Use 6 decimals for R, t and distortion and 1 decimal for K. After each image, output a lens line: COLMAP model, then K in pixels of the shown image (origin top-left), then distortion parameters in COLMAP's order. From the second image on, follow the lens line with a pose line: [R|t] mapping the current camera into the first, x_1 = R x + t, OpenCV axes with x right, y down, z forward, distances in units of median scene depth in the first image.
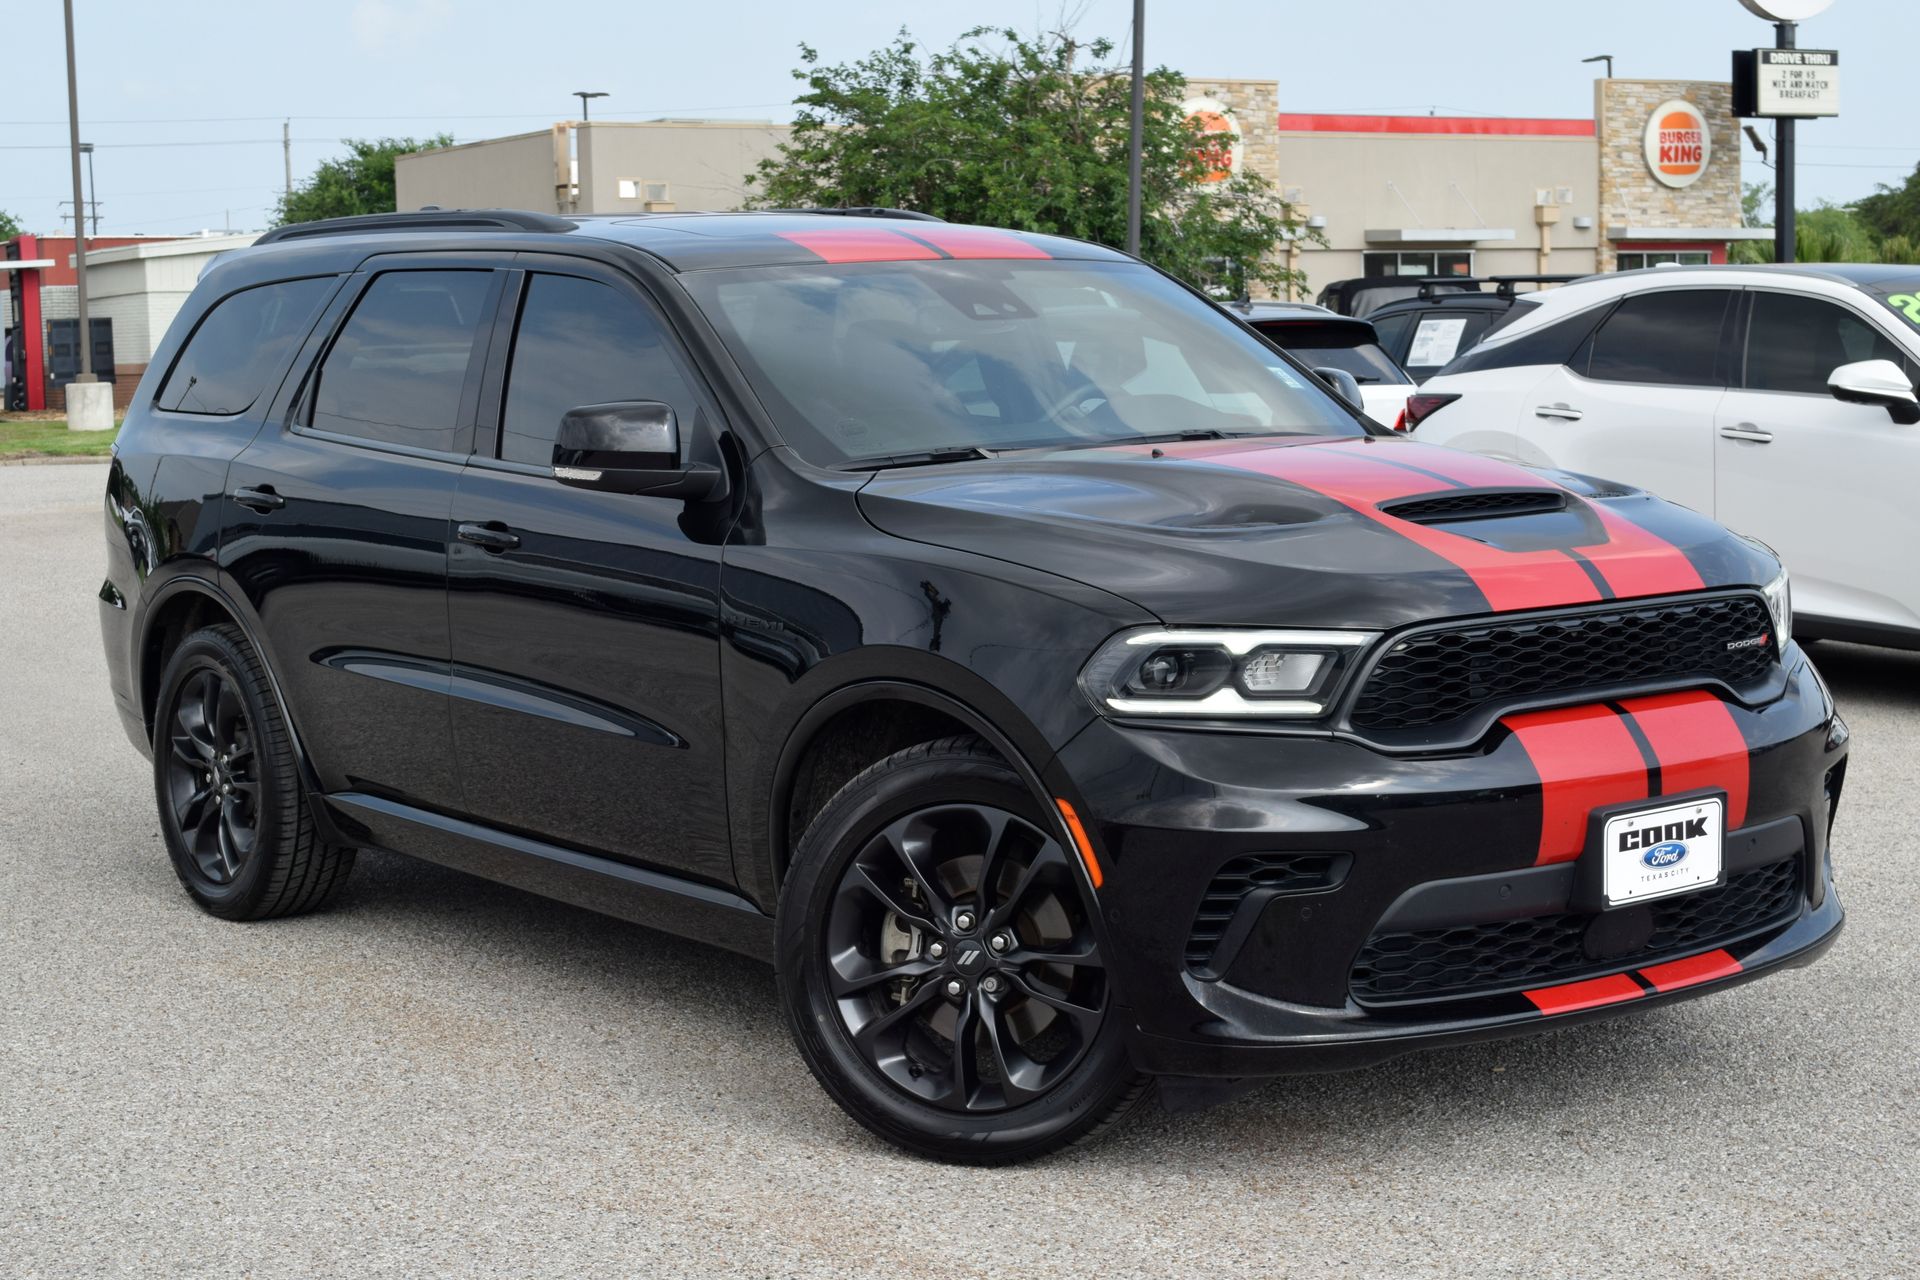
lens RADIAL K [[3148.0, 0, 960.0], [0, 3148.0, 640.0], [0, 0, 1]] dist [-0.033642, 0.052531]
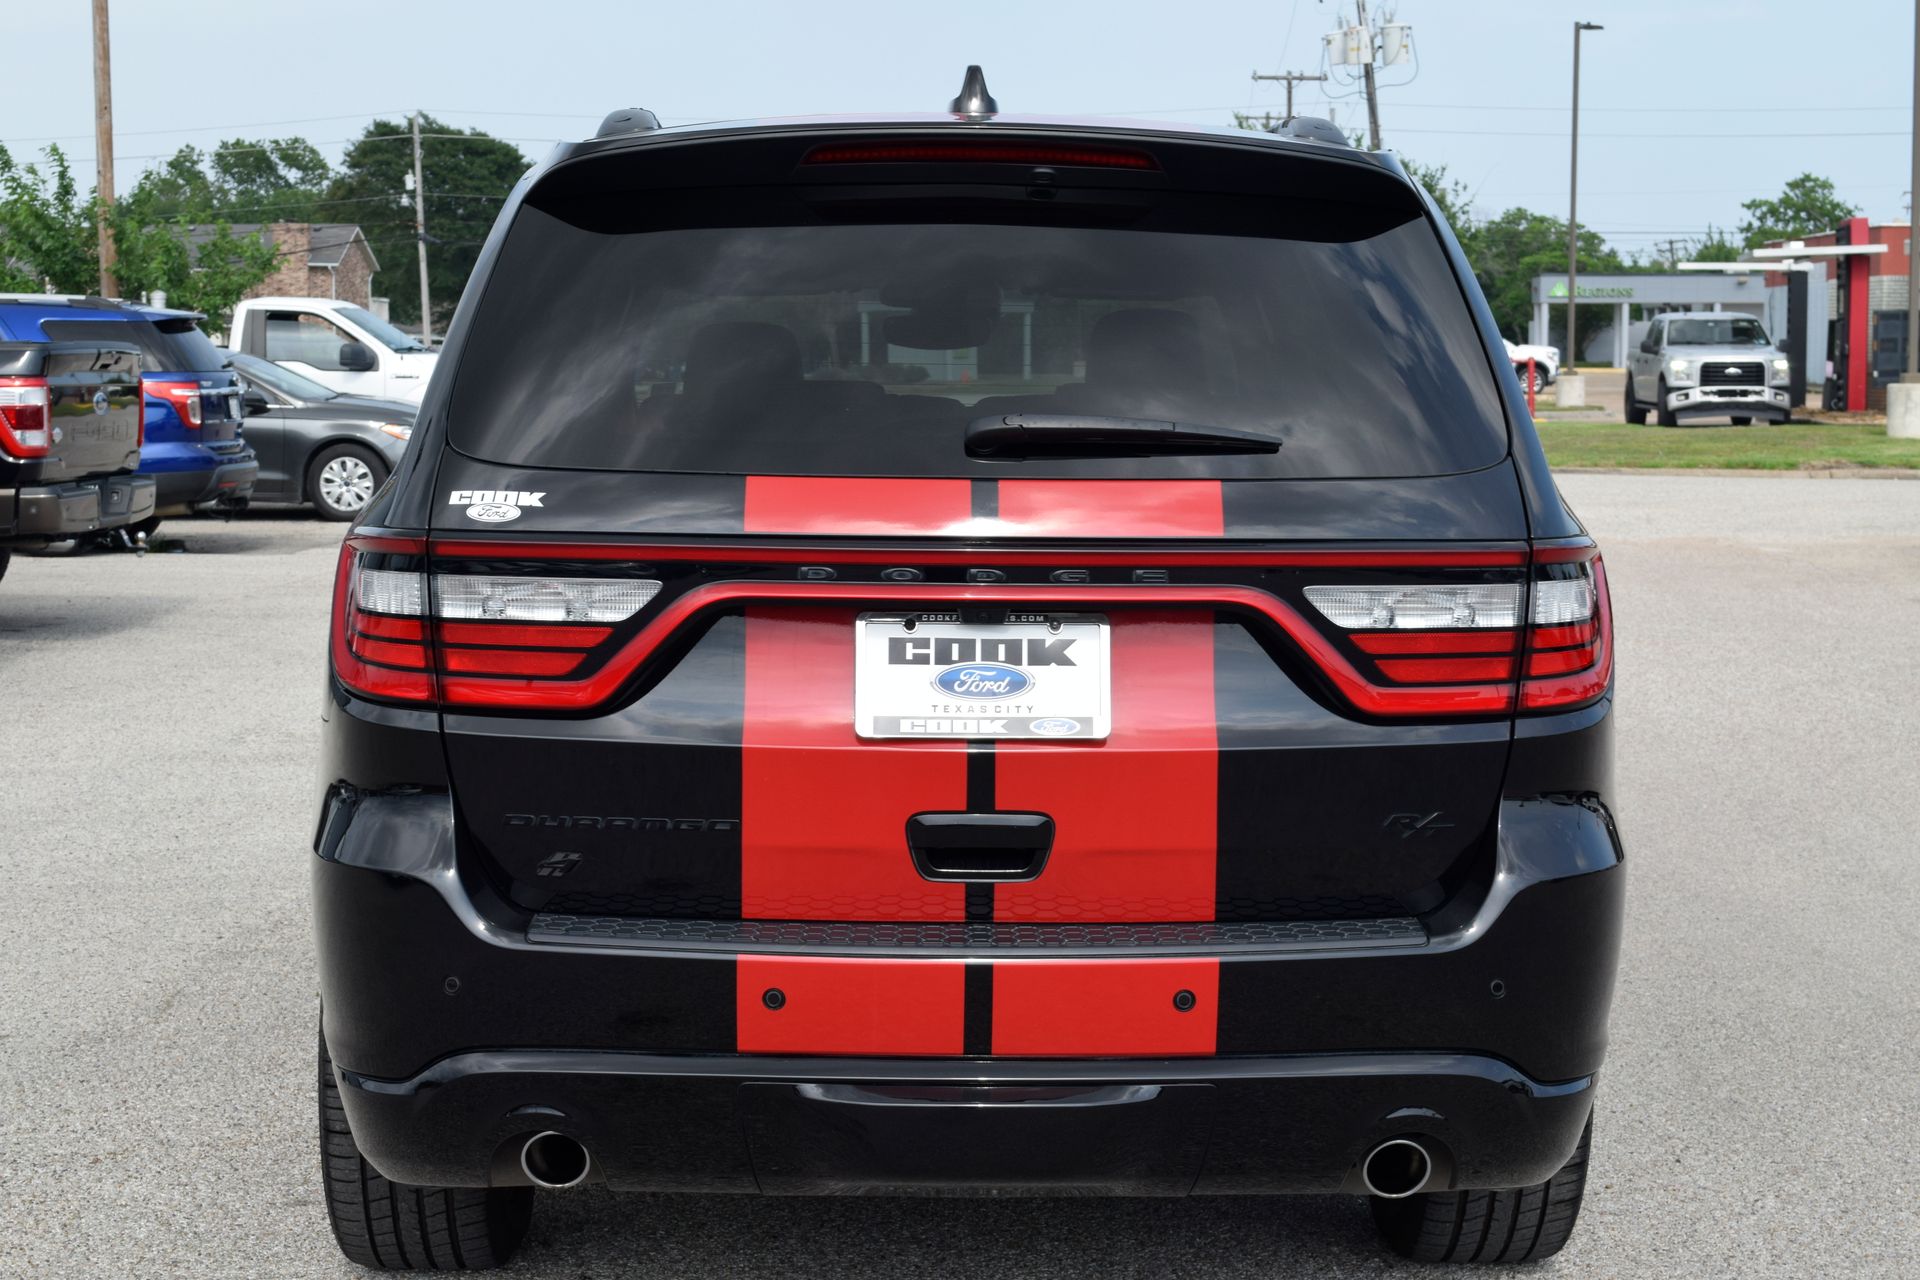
lens RADIAL K [[3148.0, 0, 960.0], [0, 3148.0, 640.0], [0, 0, 1]] dist [-0.033642, 0.052531]
pose [[0.843744, 0.069303, -0.532253, -0.263424], [-0.068471, 0.997425, 0.021331, -0.092202], [0.532361, 0.018446, 0.846316, 1.003492]]
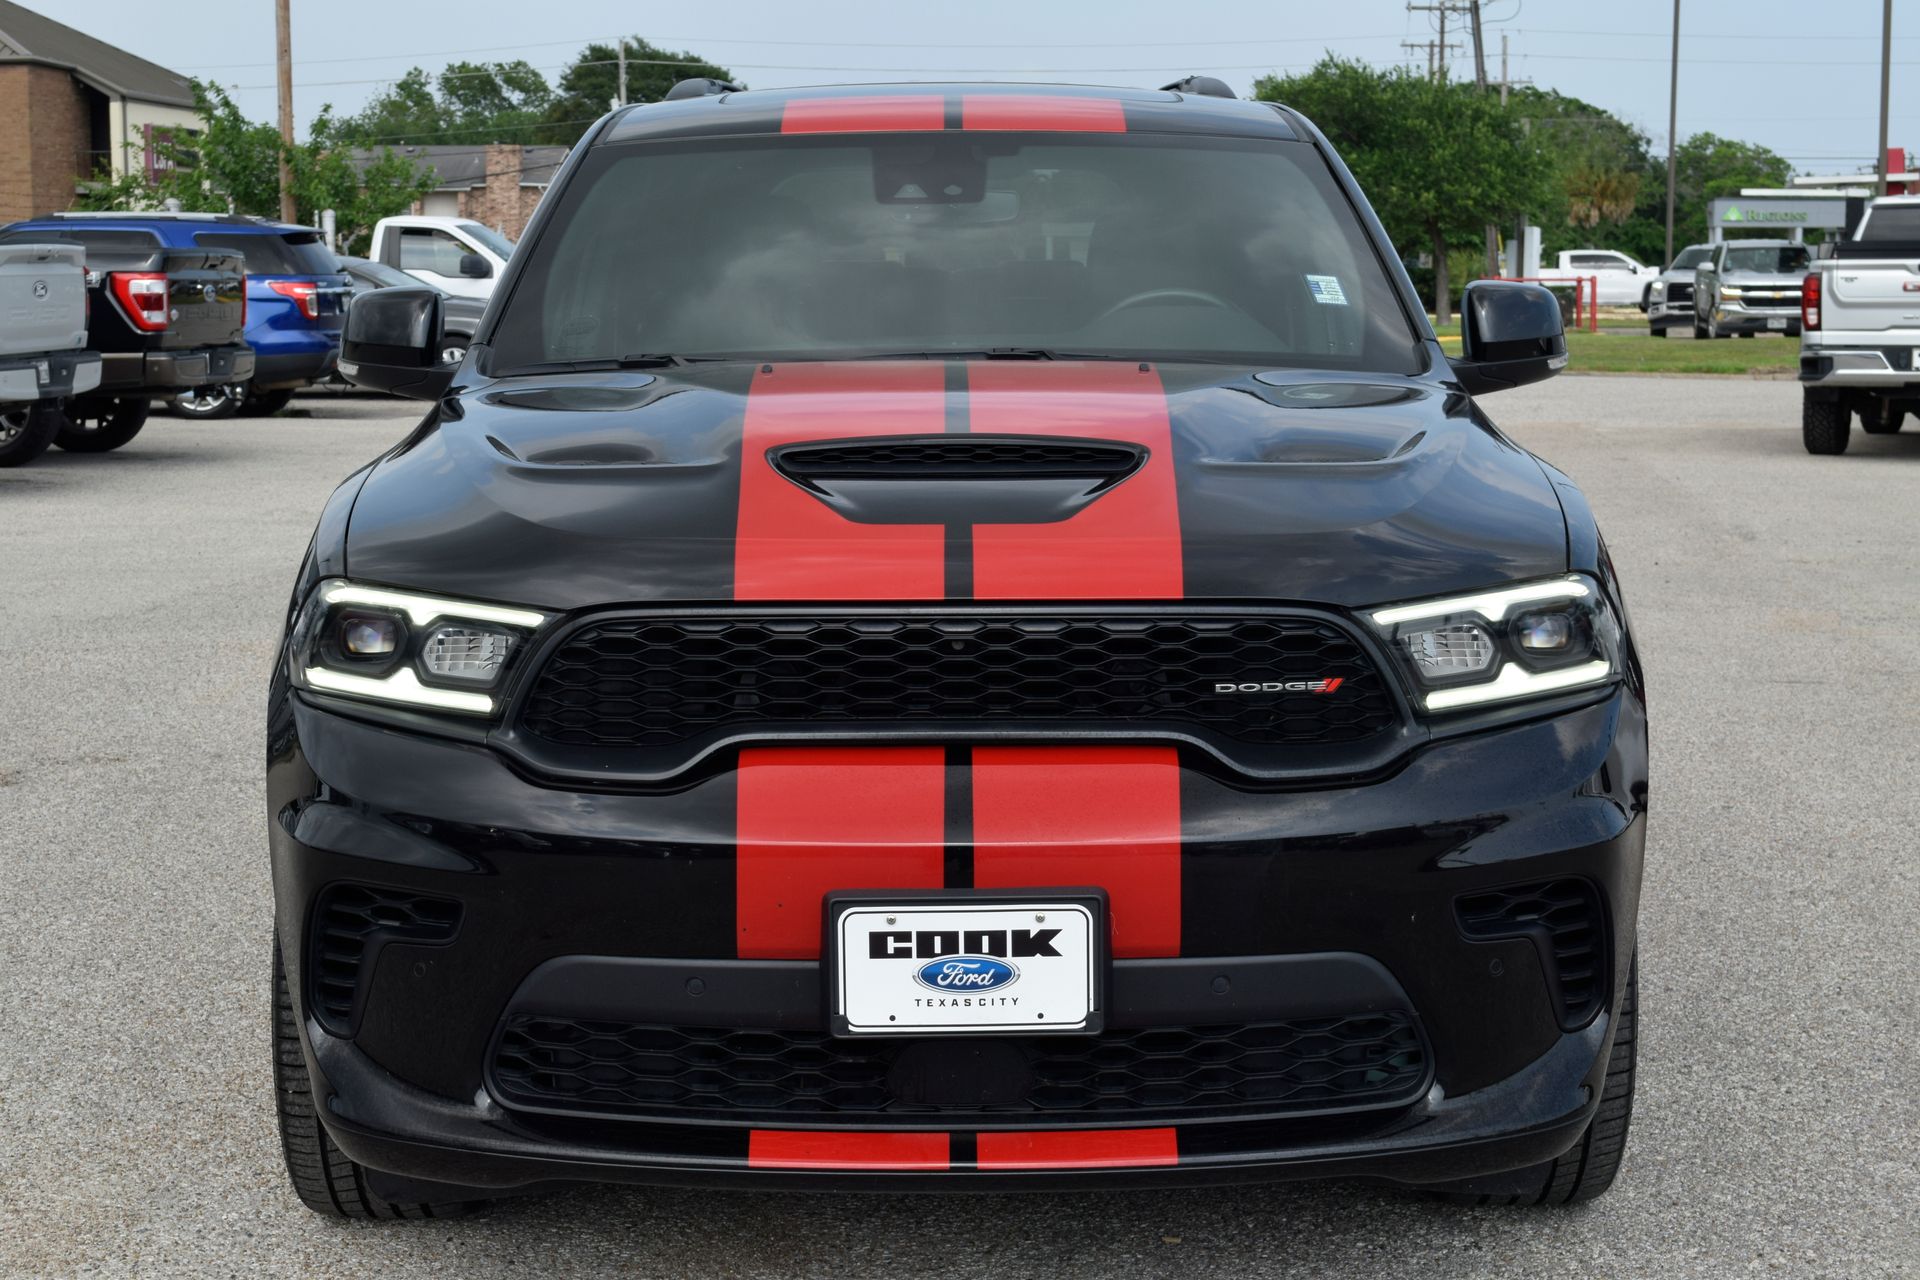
lens RADIAL K [[3148.0, 0, 960.0], [0, 3148.0, 640.0], [0, 0, 1]] dist [-0.033642, 0.052531]
pose [[0.801802, 0.093812, -0.590180, 0.606384], [-0.078638, 0.995576, 0.051418, -0.039184], [0.592393, 0.005184, 0.805633, 0.426702]]
